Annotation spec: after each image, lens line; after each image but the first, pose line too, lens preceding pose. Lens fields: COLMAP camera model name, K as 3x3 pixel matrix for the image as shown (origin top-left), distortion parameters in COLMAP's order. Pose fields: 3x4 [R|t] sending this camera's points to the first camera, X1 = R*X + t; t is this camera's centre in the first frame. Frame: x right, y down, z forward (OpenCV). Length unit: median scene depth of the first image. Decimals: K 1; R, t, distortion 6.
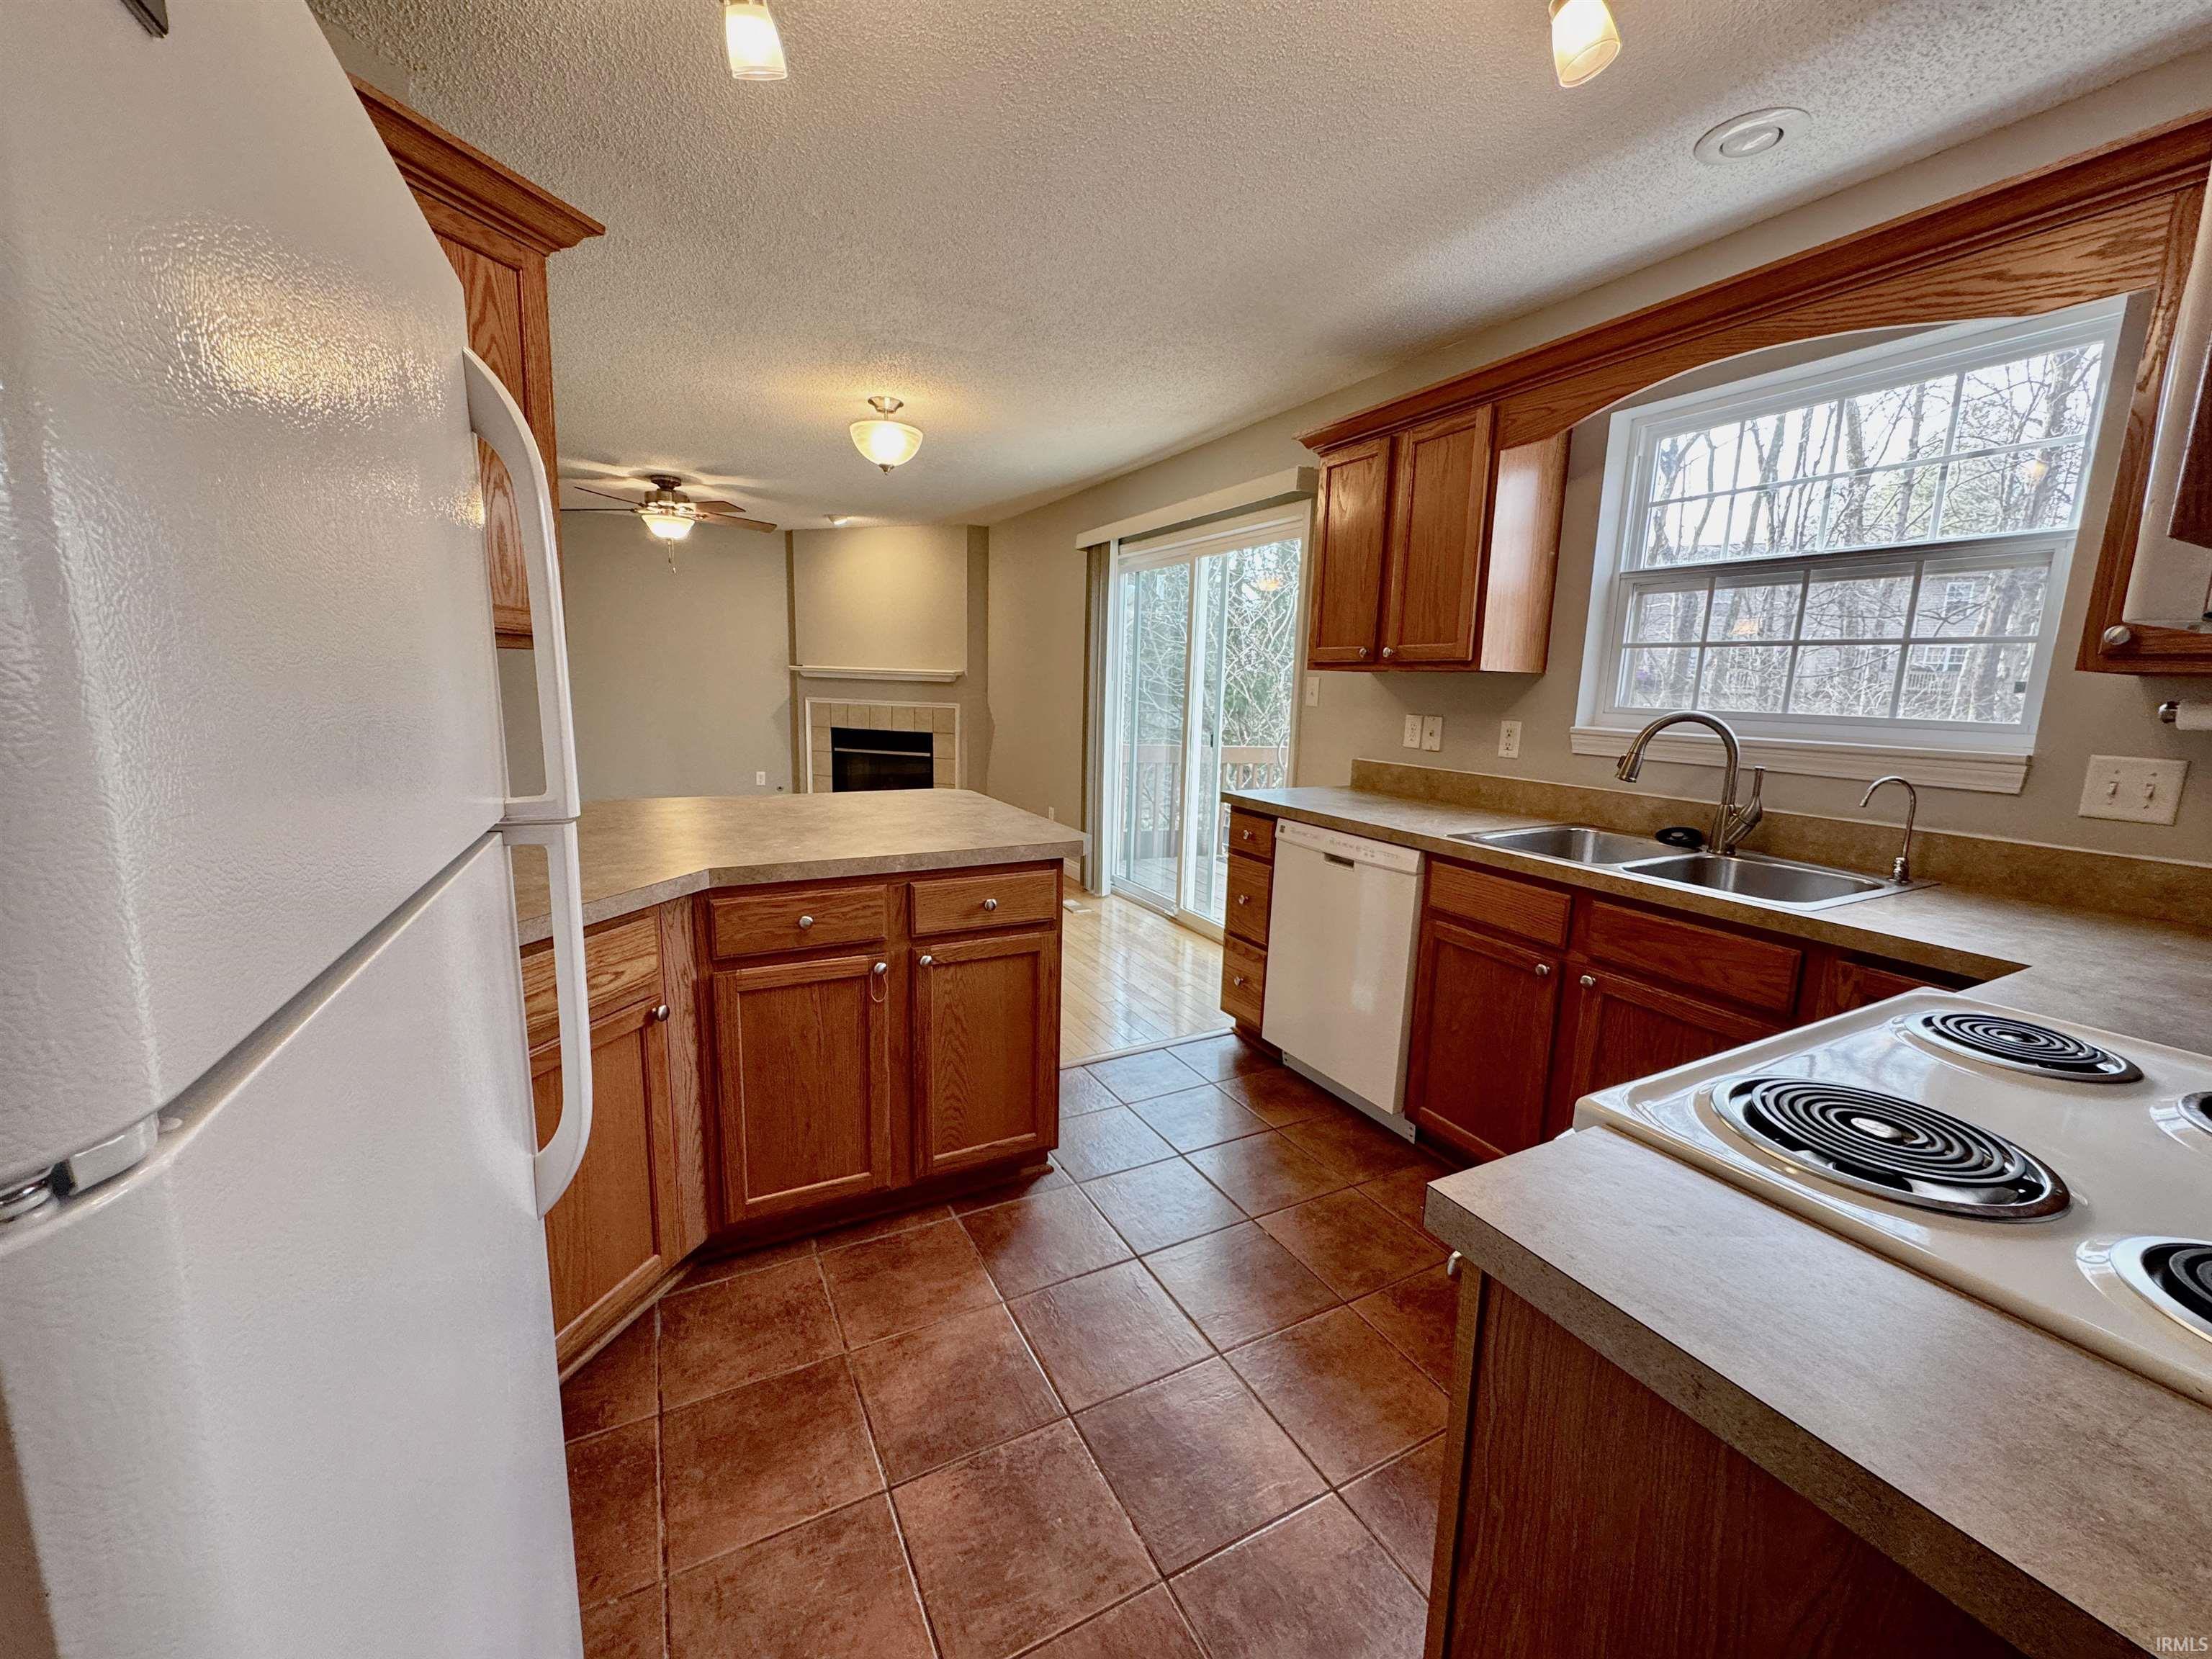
lens RADIAL K [[877.3, 0, 1108.0], [0, 877.3, 826.6], [0, 0, 1]] dist [0.001107, 0.000238]
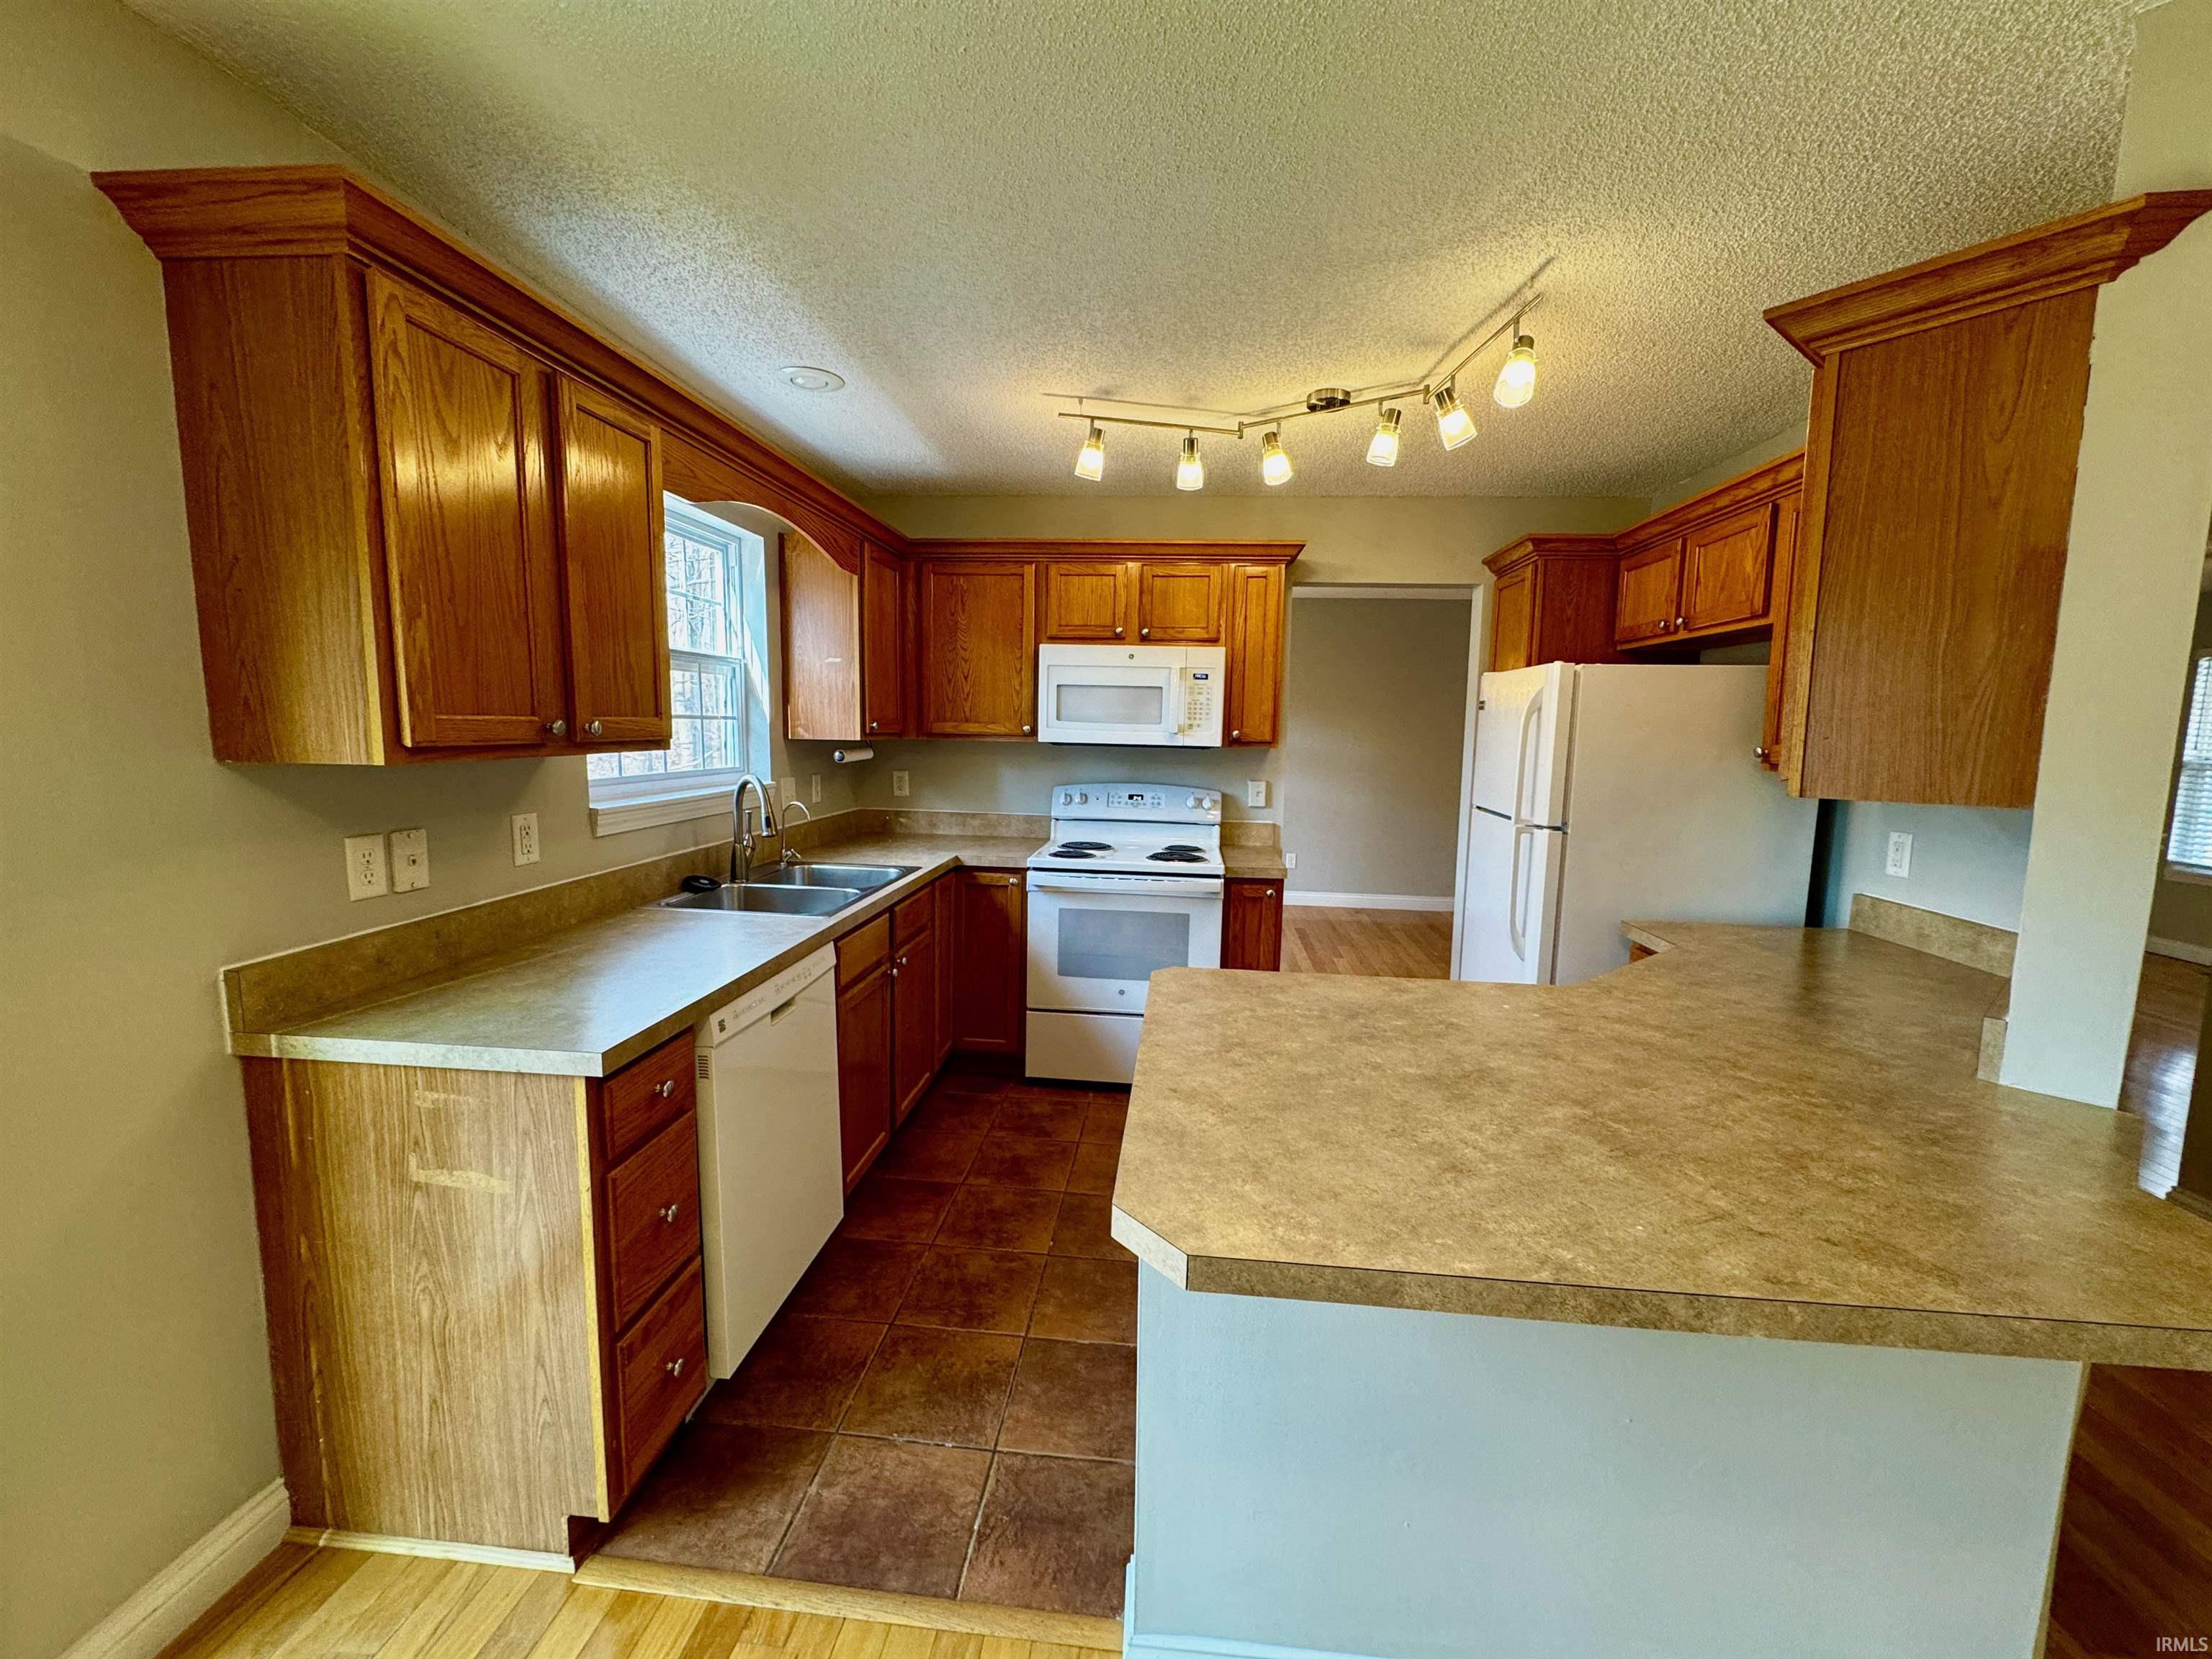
lens RADIAL K [[877.3, 0, 1108.0], [0, 877.3, 826.6], [0, 0, 1]] dist [0.001107, 0.000238]
pose [[-0.835109, -0.105202, 0.539930, -0.137451], [0.052286, 0.961917, 0.268295, -0.114361], [-0.547593, 0.252286, -0.797805, 0.538339]]
